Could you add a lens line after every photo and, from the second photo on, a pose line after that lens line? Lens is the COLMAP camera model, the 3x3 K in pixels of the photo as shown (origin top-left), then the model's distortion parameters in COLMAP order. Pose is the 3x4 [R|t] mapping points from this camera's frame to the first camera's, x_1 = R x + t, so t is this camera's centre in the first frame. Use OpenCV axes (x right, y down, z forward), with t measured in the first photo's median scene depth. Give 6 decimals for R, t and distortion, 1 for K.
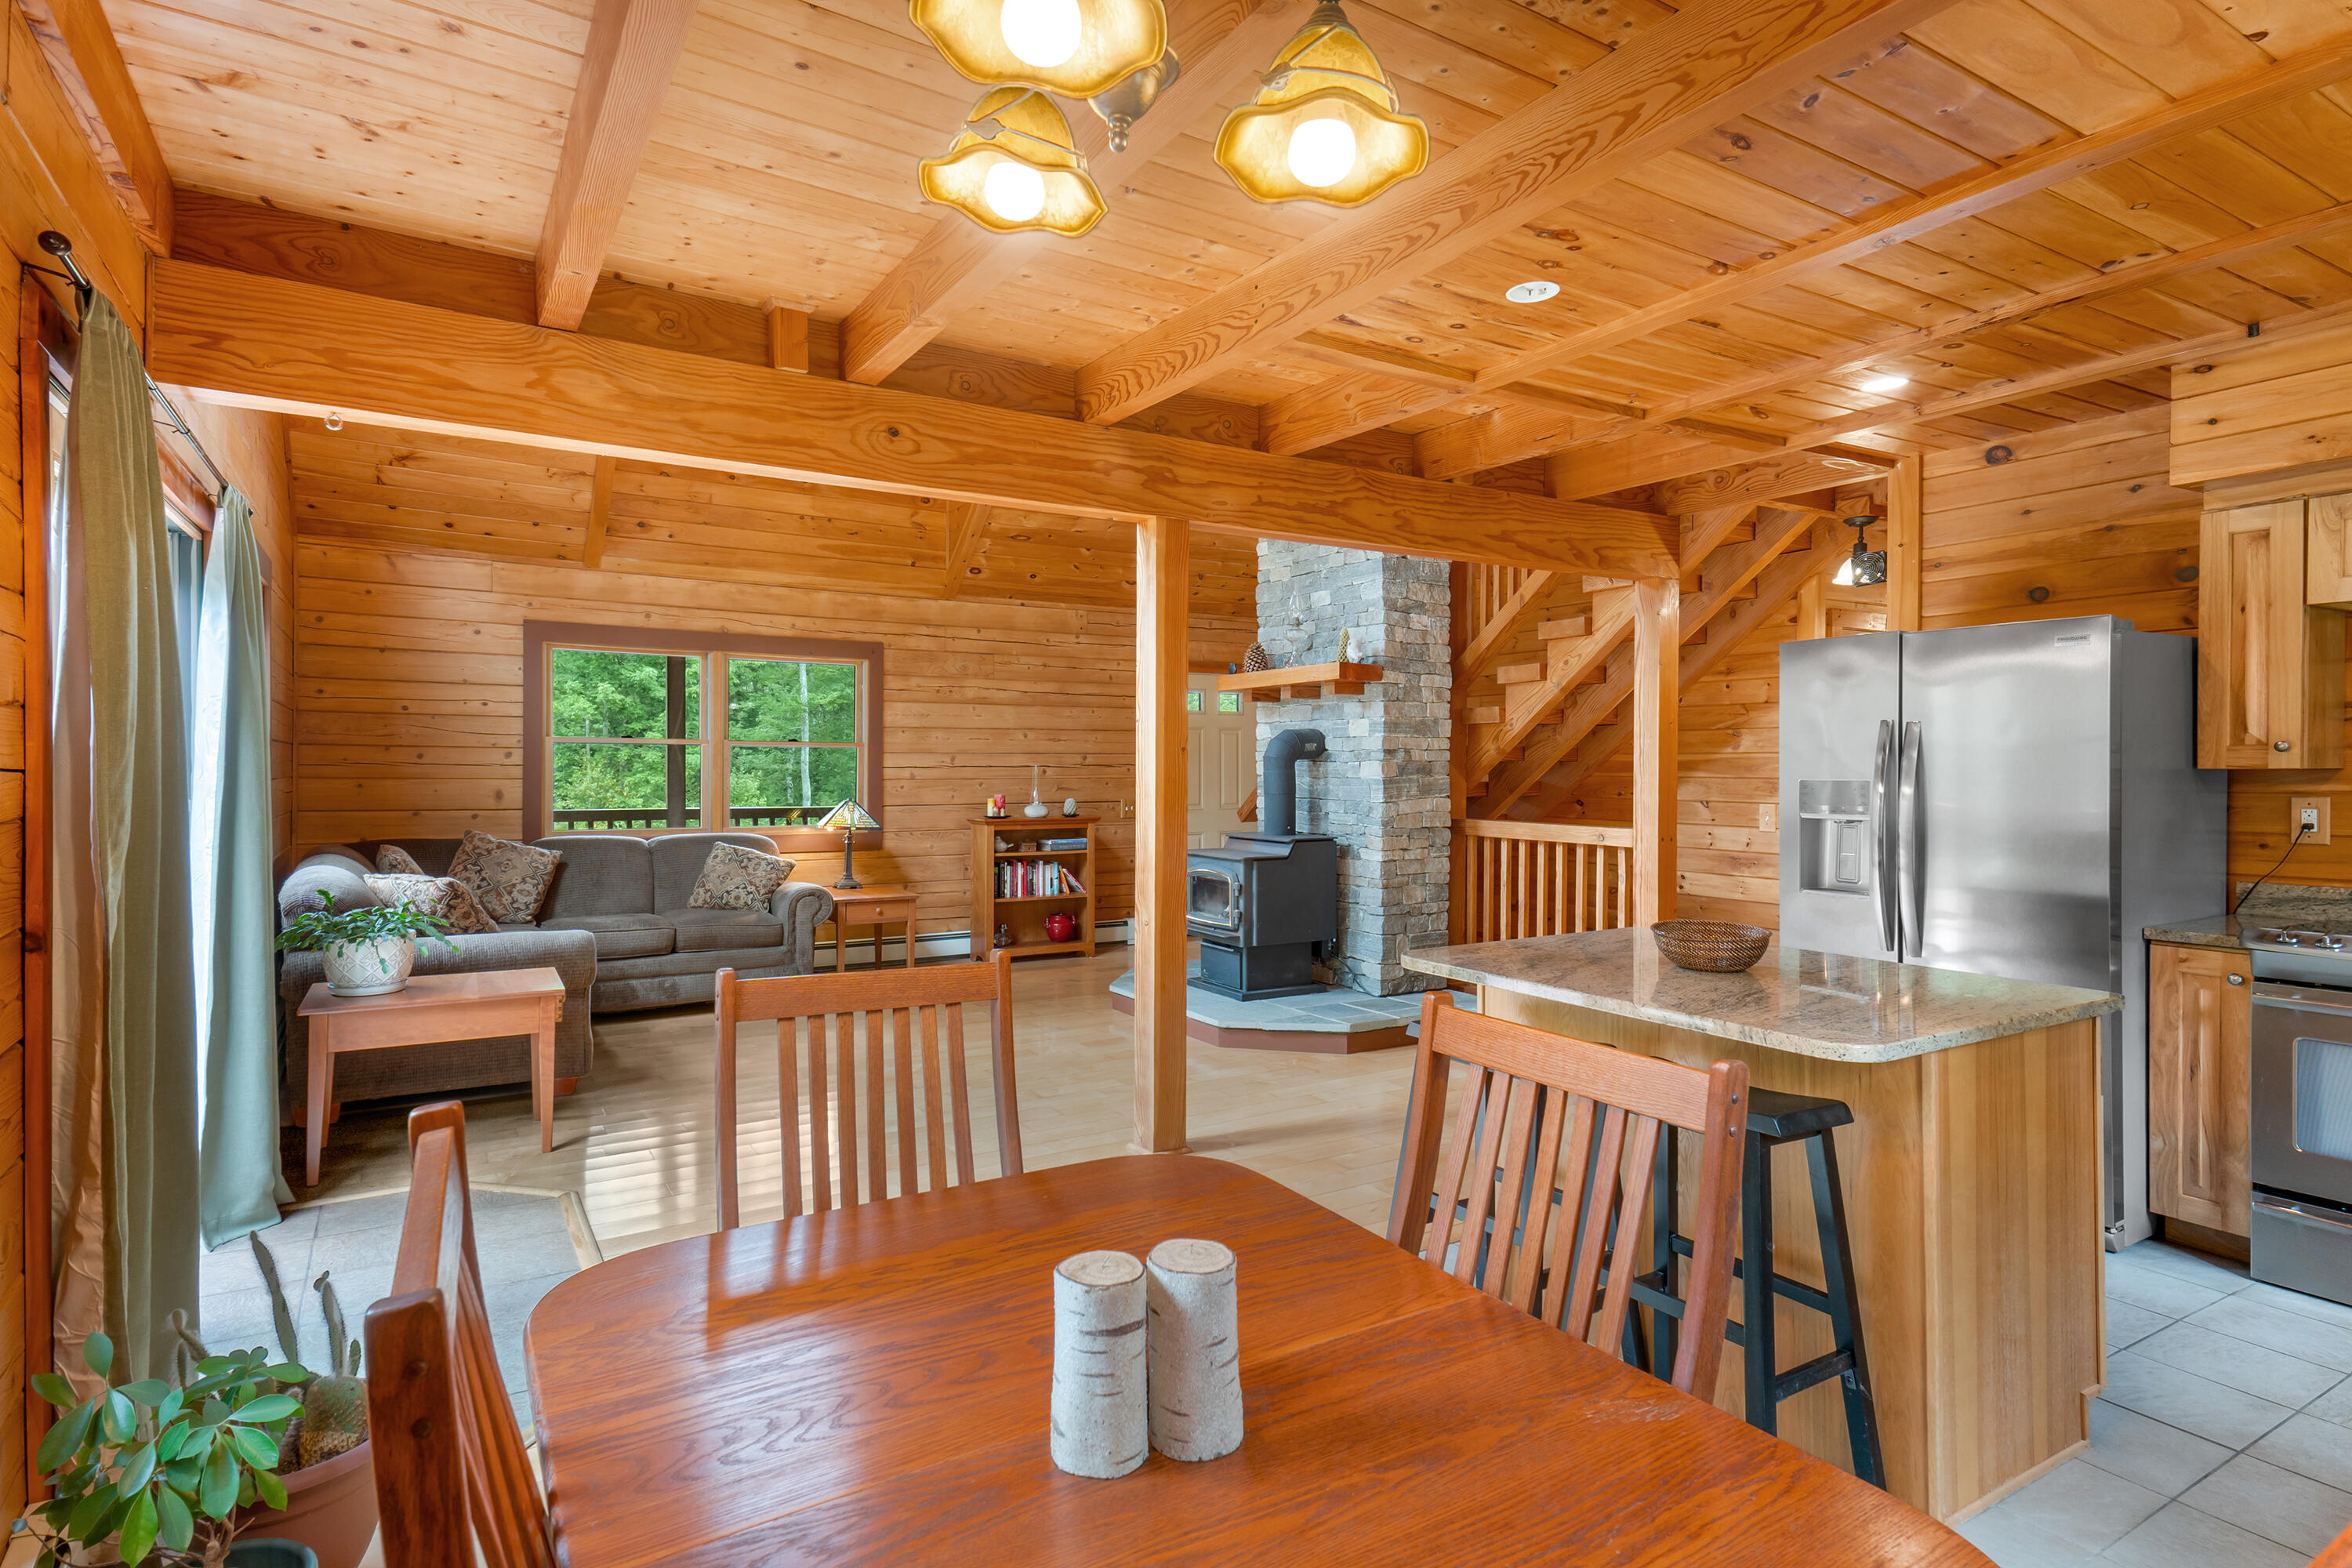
lens RADIAL K [[1023.6, 0, 1165.4], [0, 1023.6, 802.2], [0, 0, 1]] dist [0.031538, -0.000364]
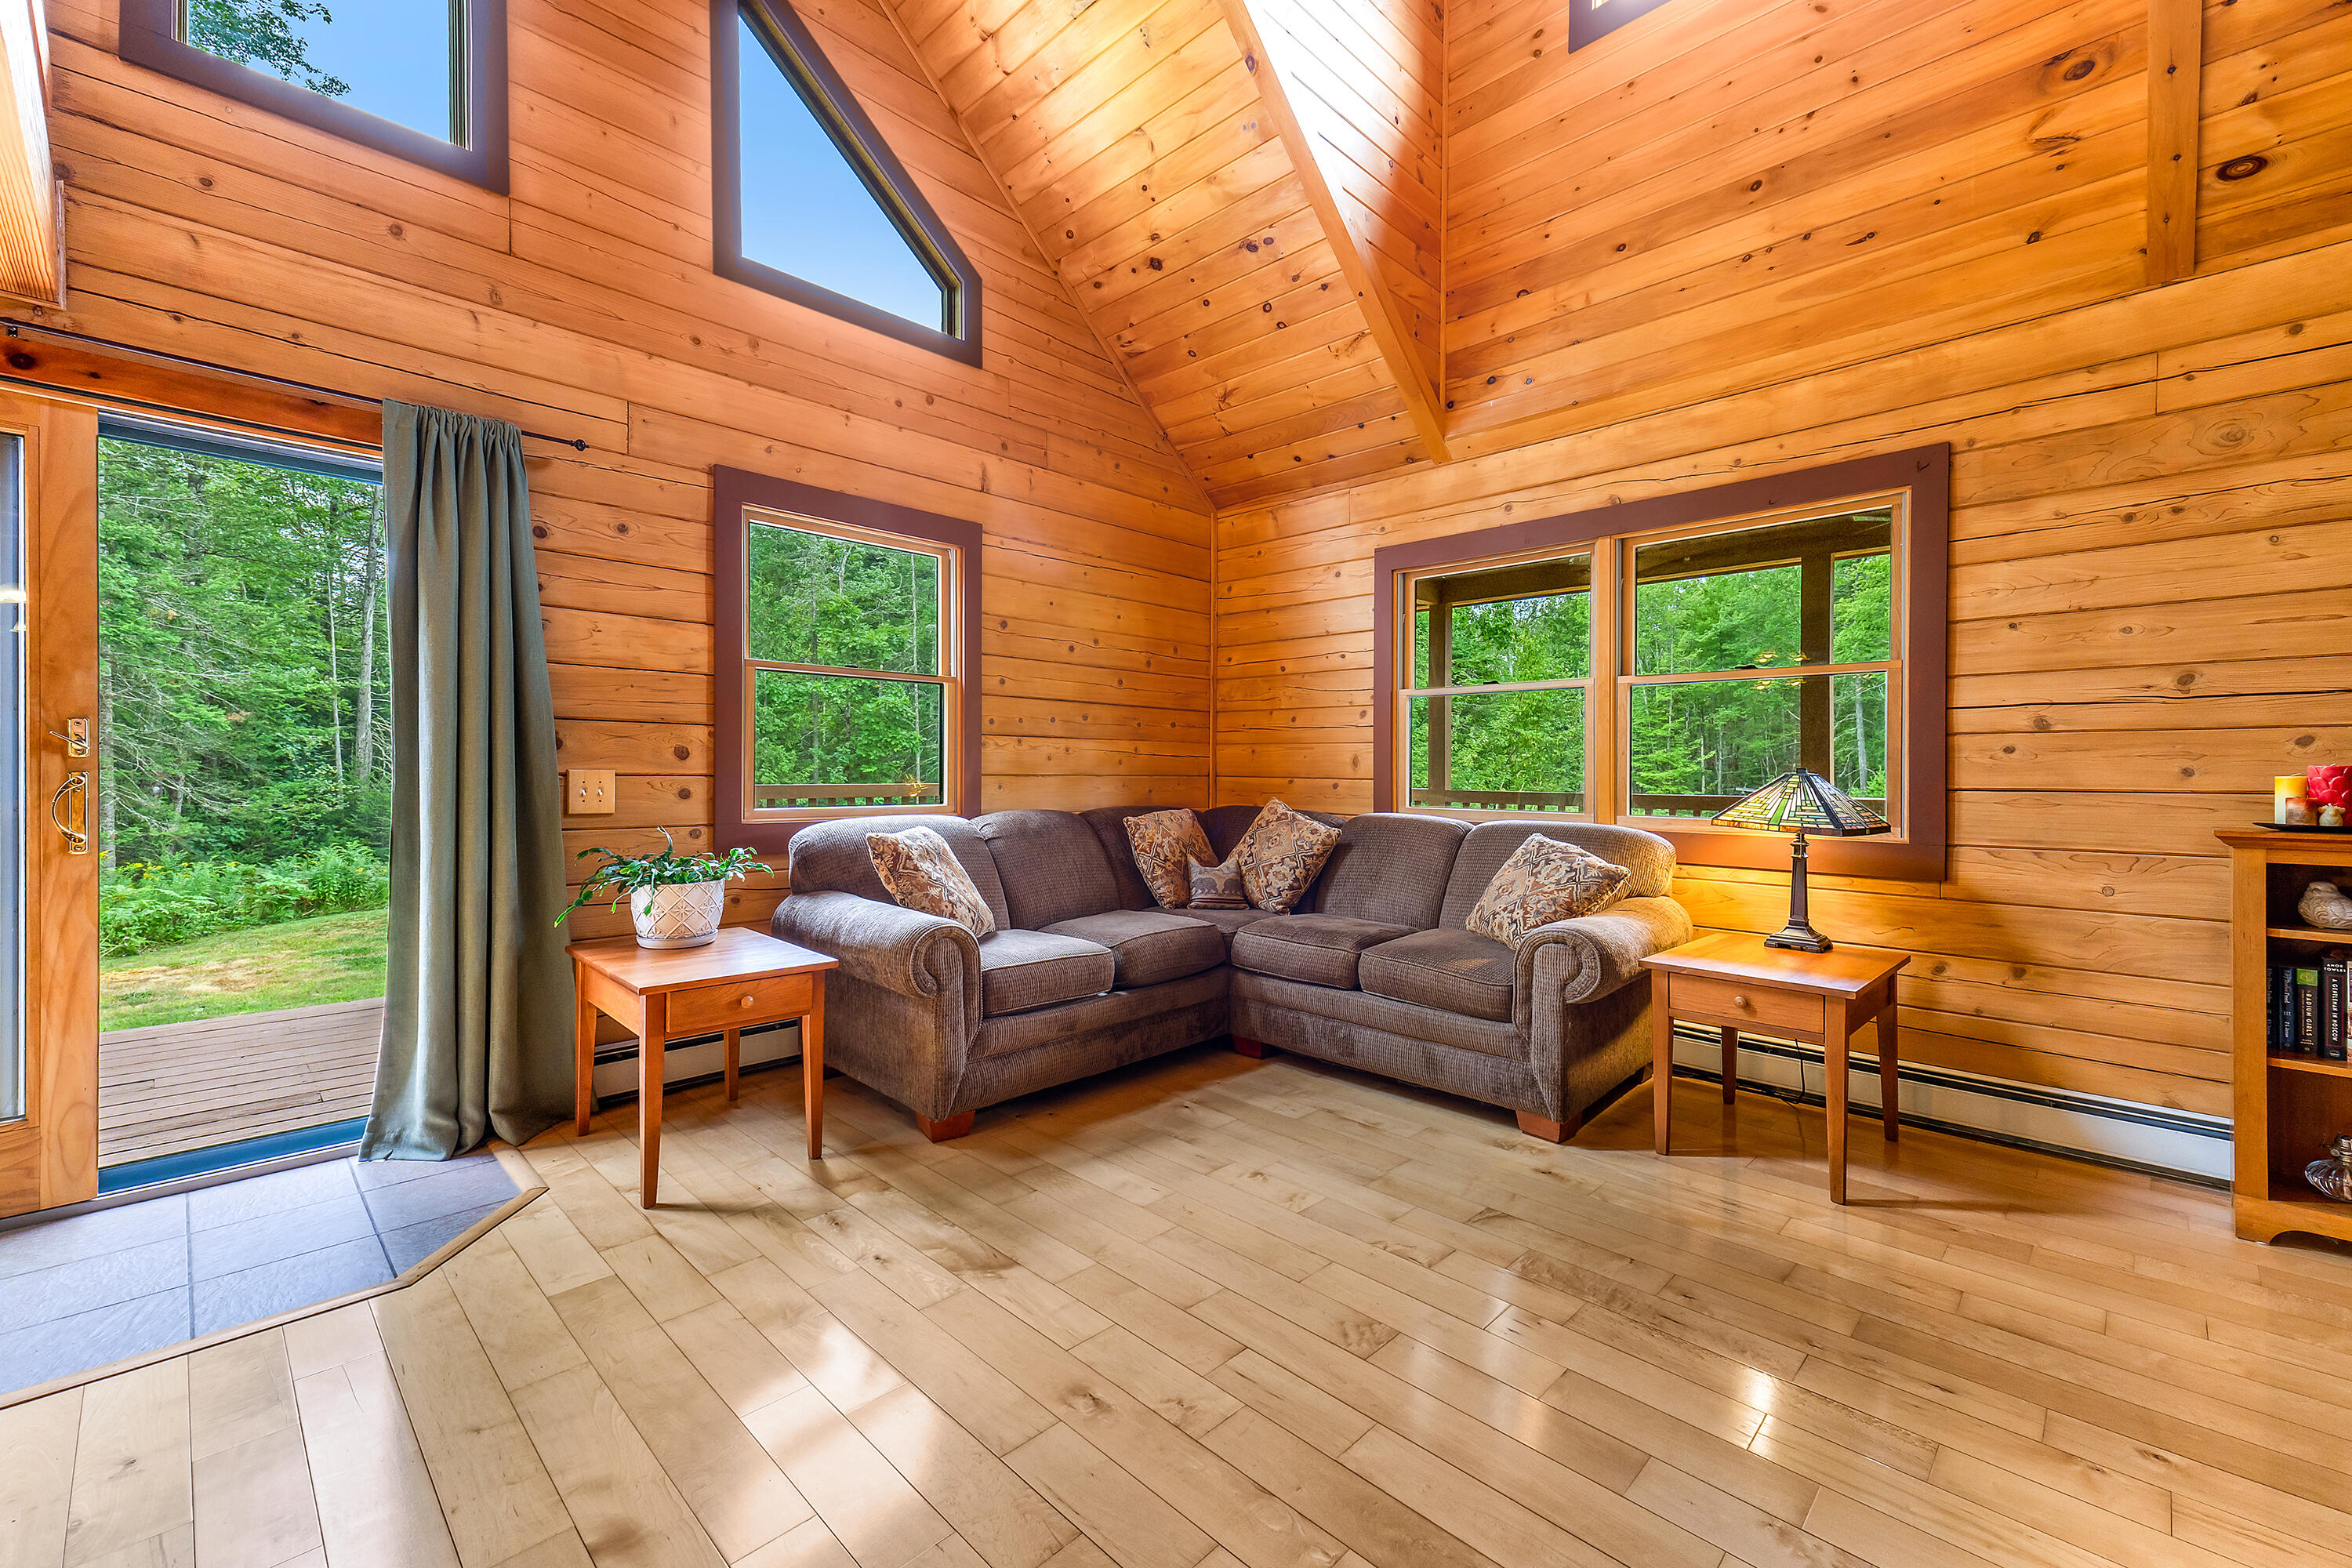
lens RADIAL K [[957.0, 0, 1170.3], [0, 957.0, 778.2], [0, 0, 1]] dist [0.022222, -0.000032]
pose [[0.248124, 0.005375, -0.968713, 0.082641], [-0.032857, 0.999456, -0.002871, 0.013857], [0.968171, 0.032541, 0.248166, 0.656225]]
